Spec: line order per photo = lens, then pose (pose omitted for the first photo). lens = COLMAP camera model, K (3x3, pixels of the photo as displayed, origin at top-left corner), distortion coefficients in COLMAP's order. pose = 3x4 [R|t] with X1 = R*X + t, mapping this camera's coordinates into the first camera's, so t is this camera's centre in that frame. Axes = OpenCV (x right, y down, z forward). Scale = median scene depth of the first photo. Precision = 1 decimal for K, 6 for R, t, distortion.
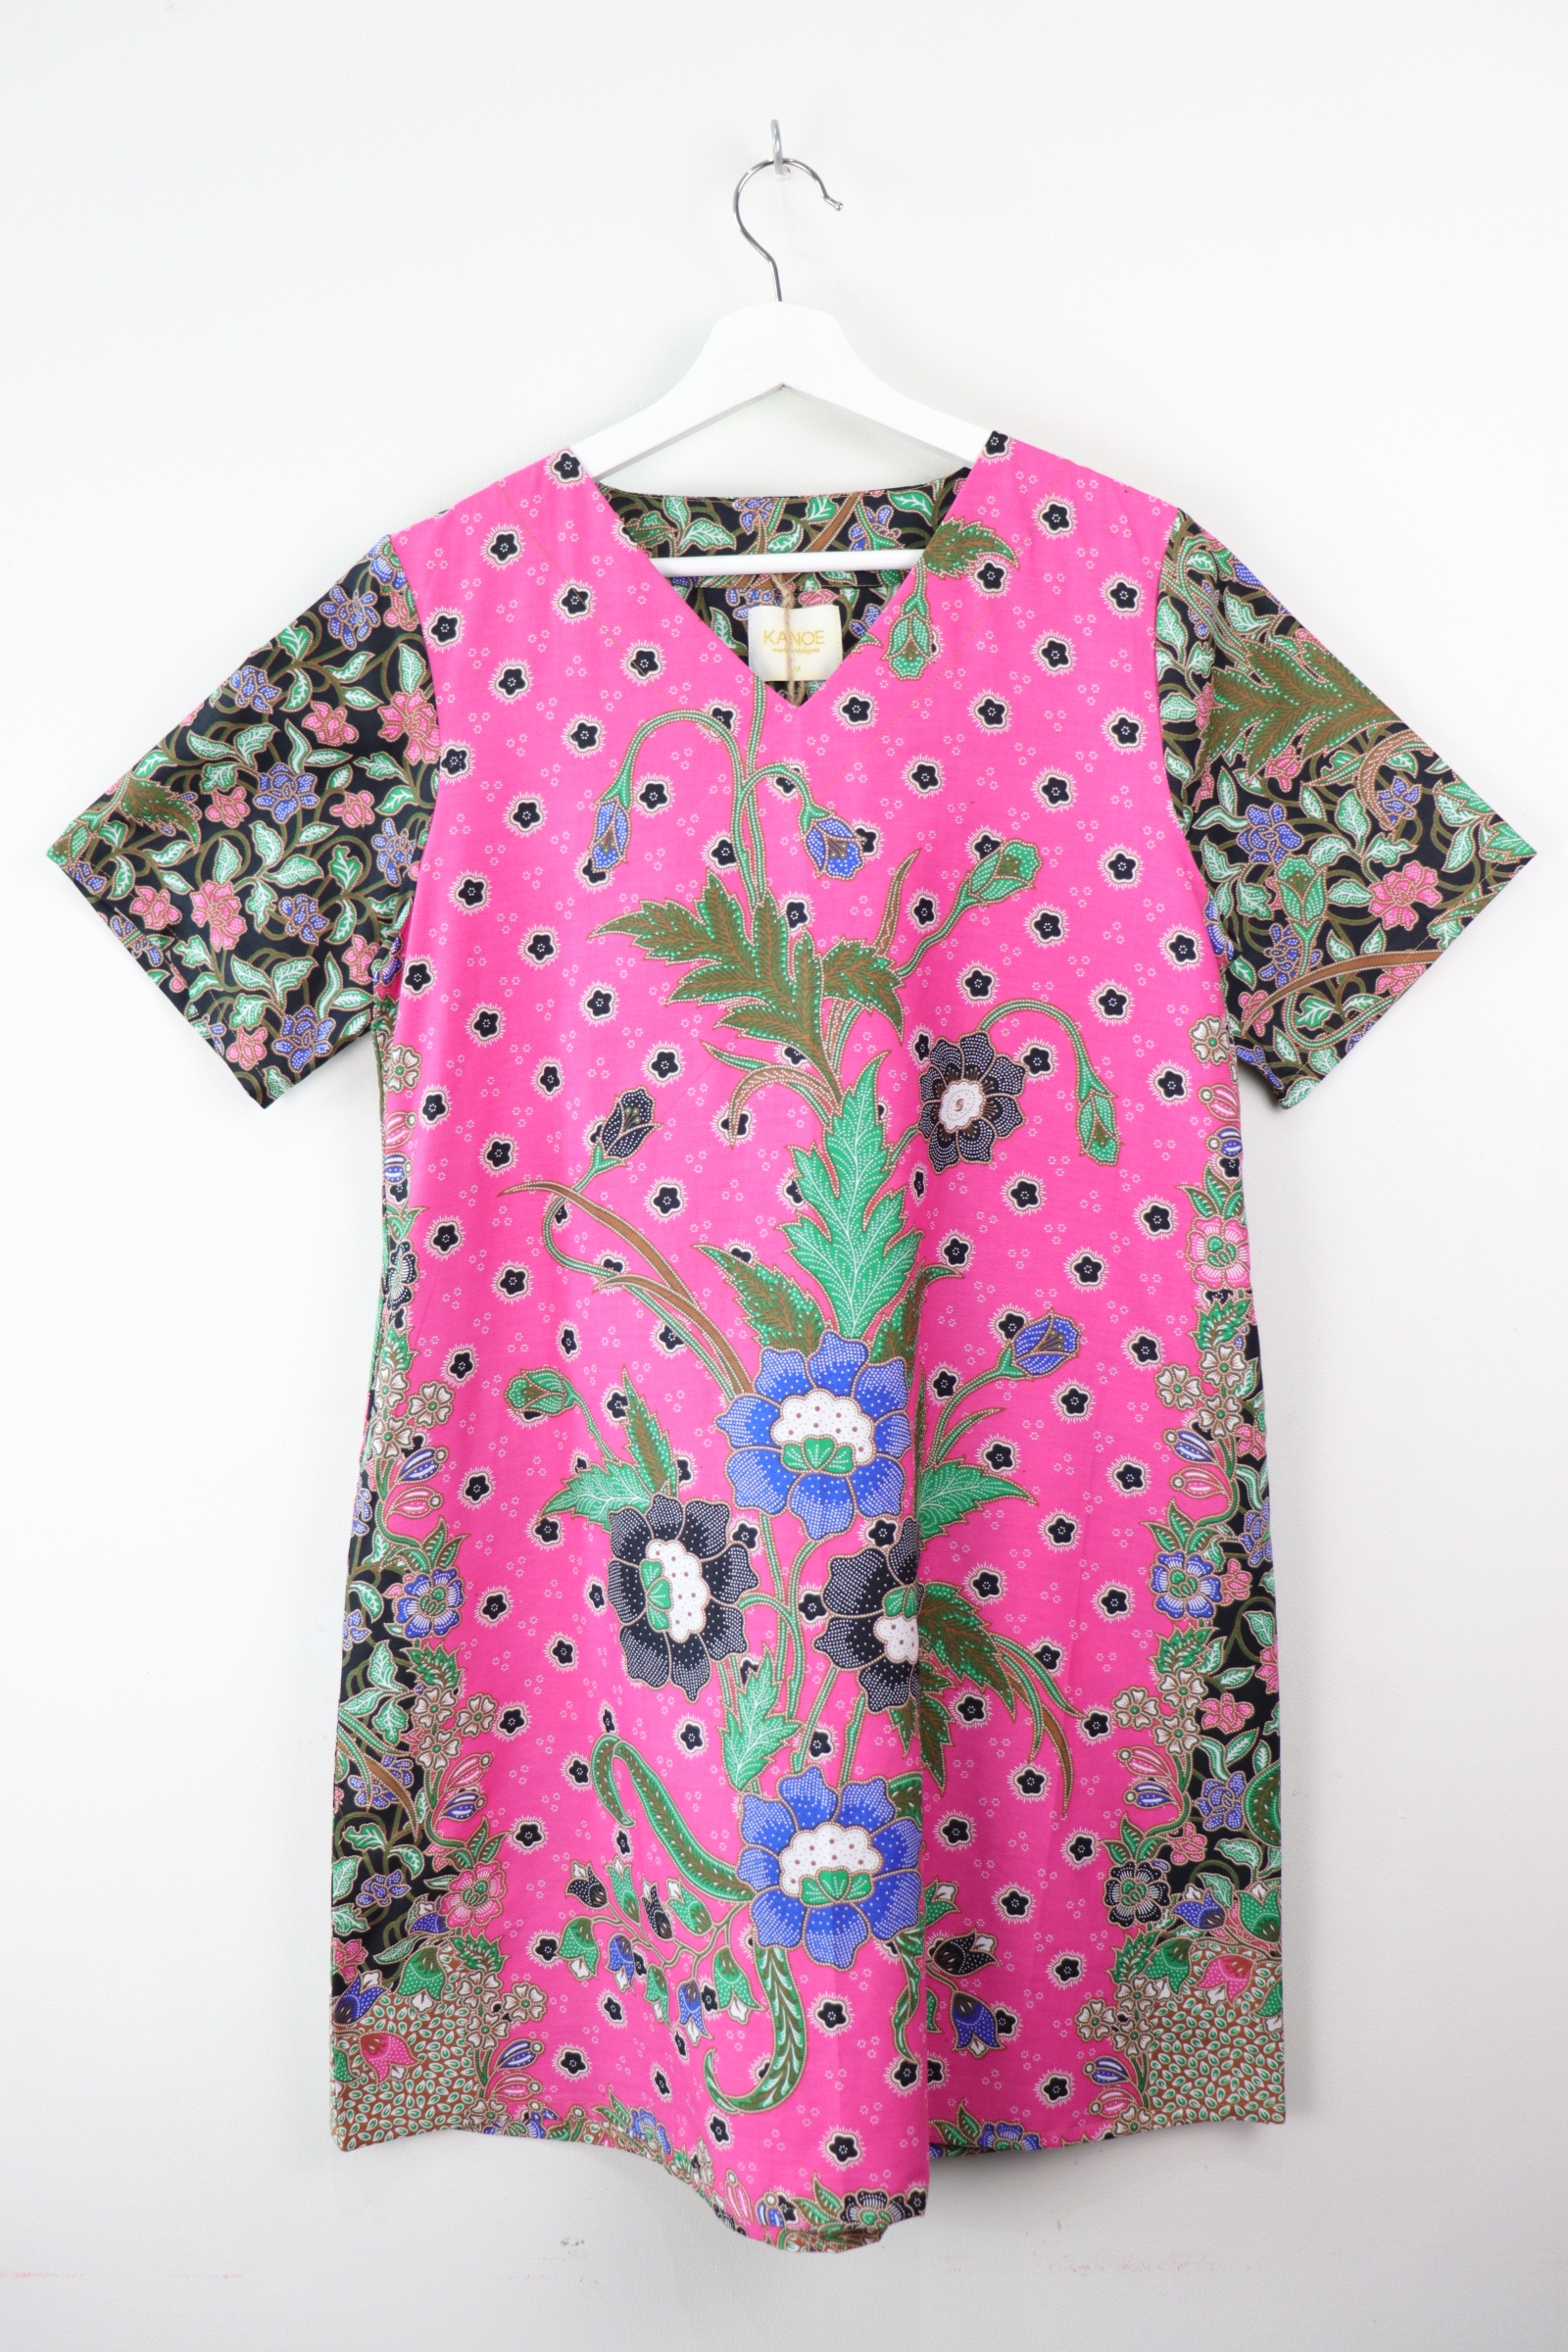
lens RADIAL K [[1966.8, 0, 784.0], [0, 1966.8, 1176.0], [0, 0, 1]] dist [-0.169389, 0.131932]
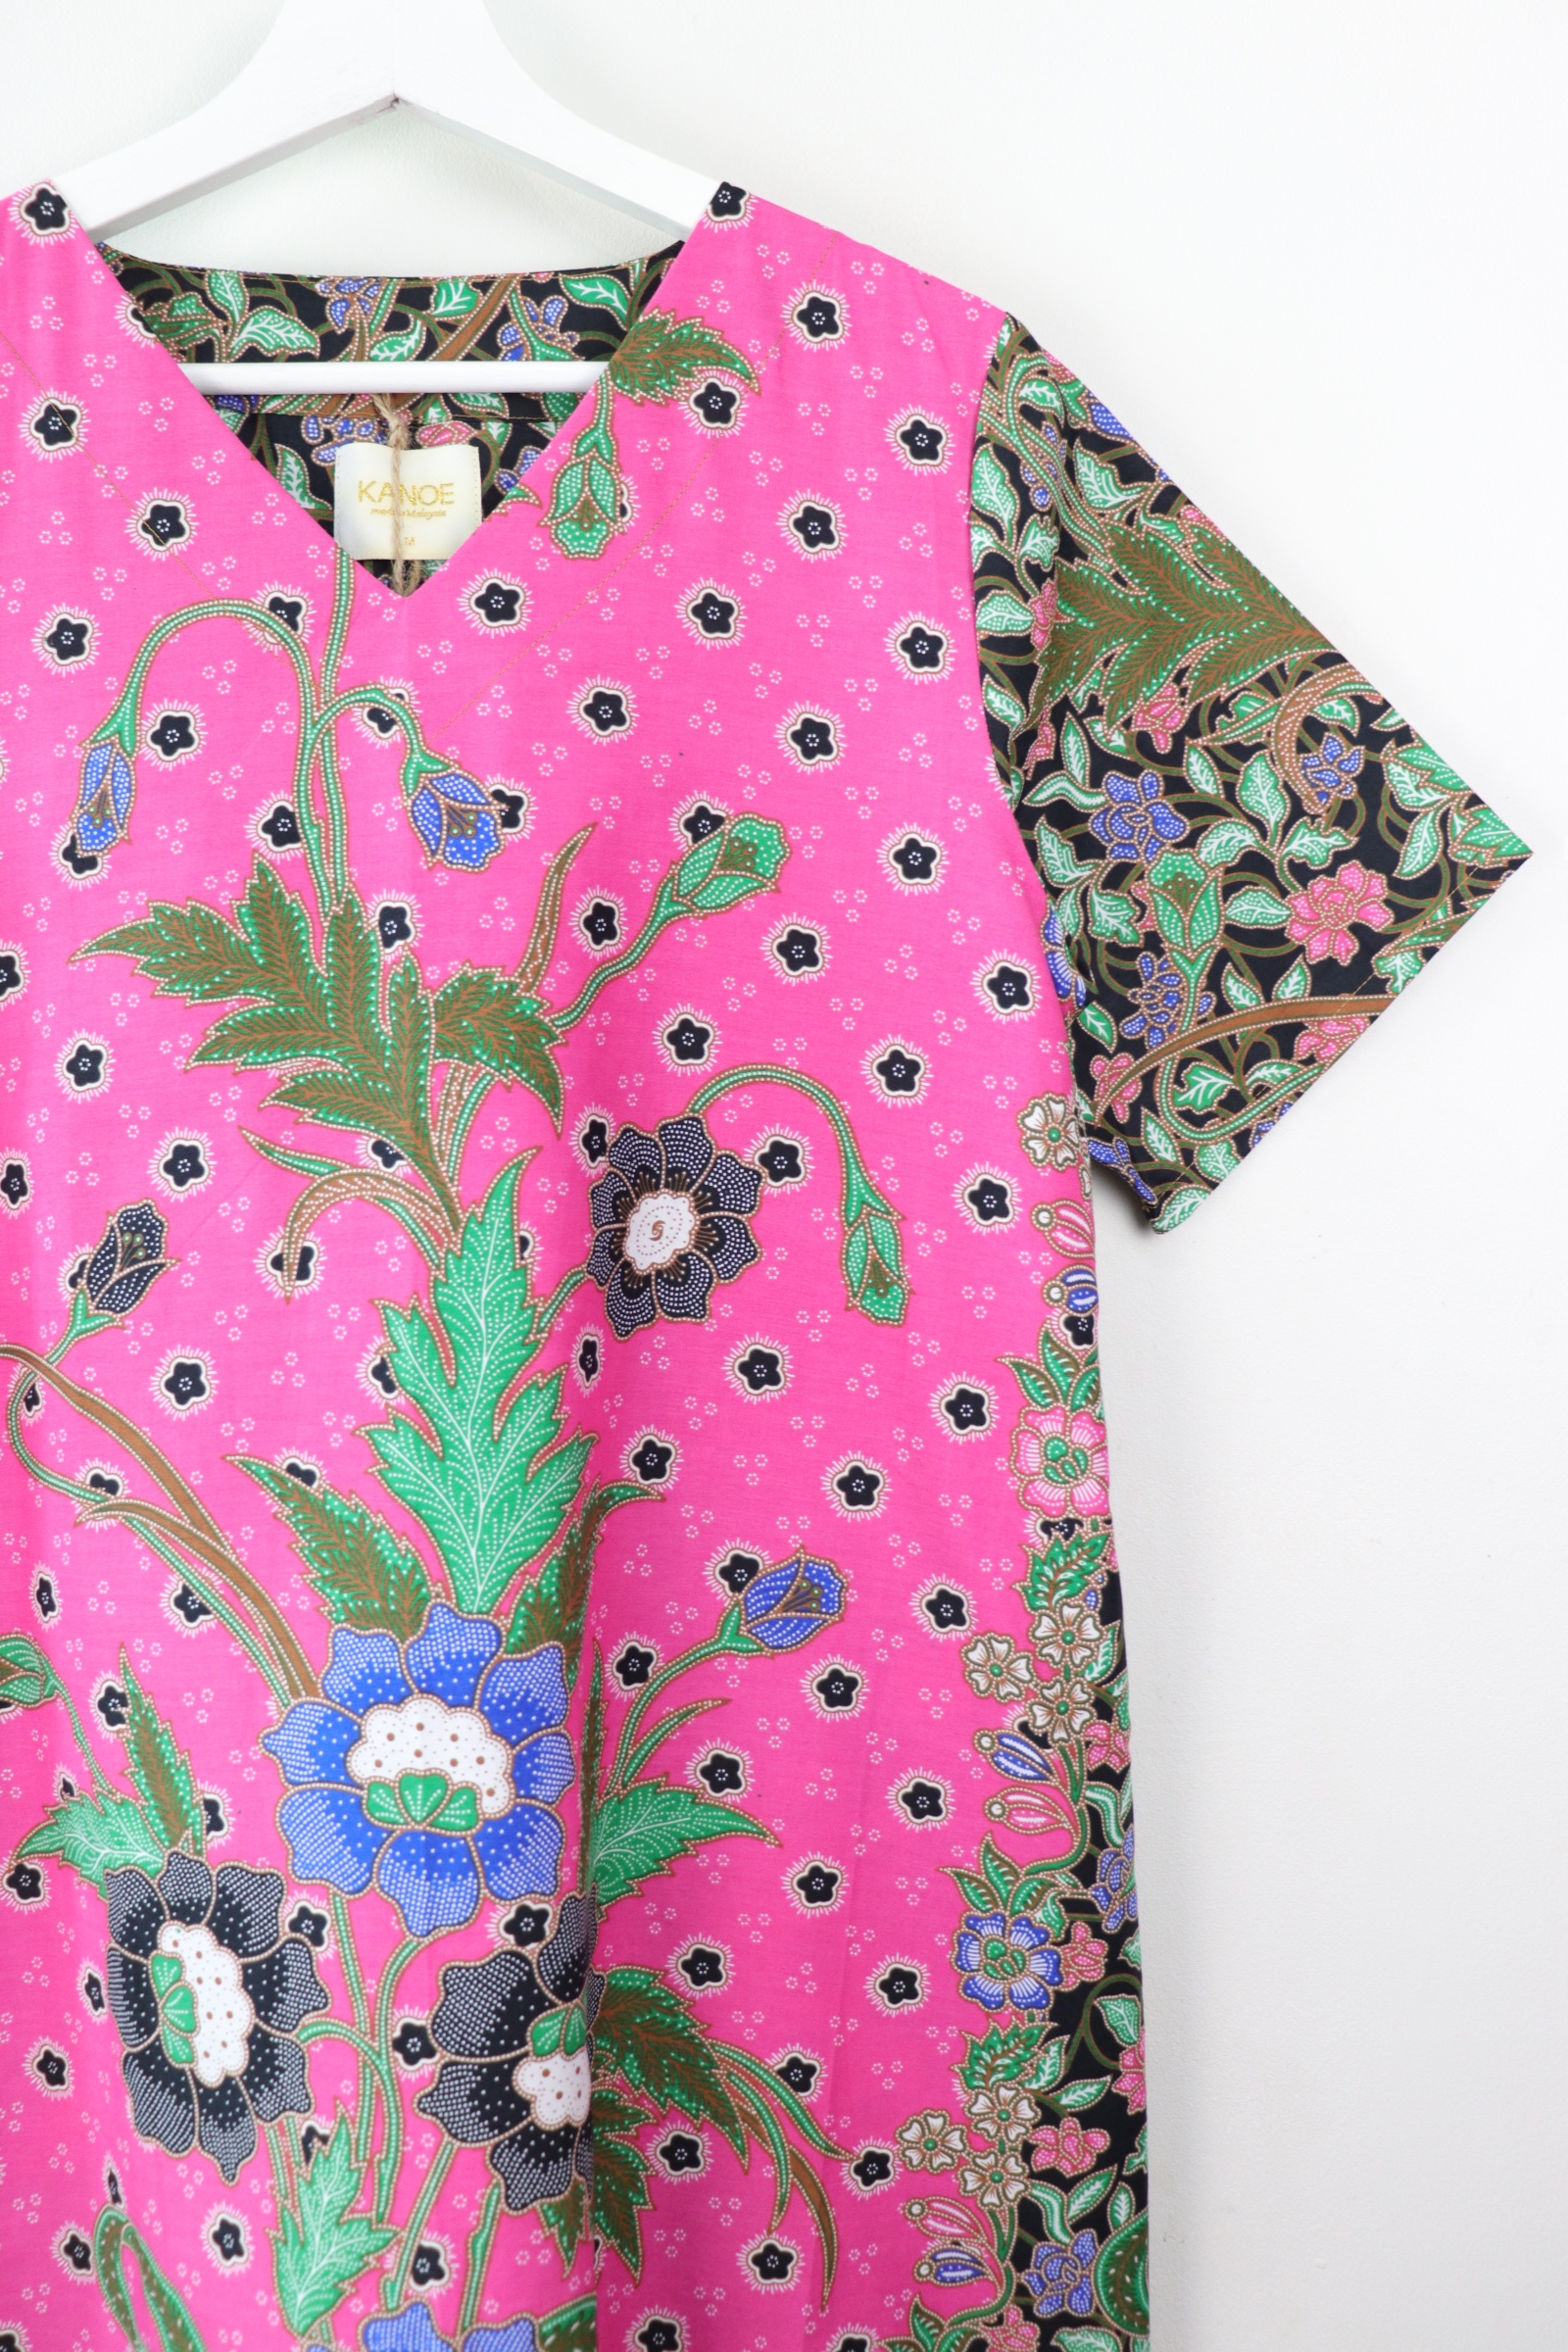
lens RADIAL K [[1966.8, 0, 784.0], [0, 1966.8, 1176.0], [0, 0, 1]] dist [-0.169389, 0.131932]
pose [[0.994376, 0.006134, 0.105731, 0.063116], [-0.004048, 0.999793, -0.019924, -0.041496], [-0.105831, 0.019384, 0.994195, 0.366103]]
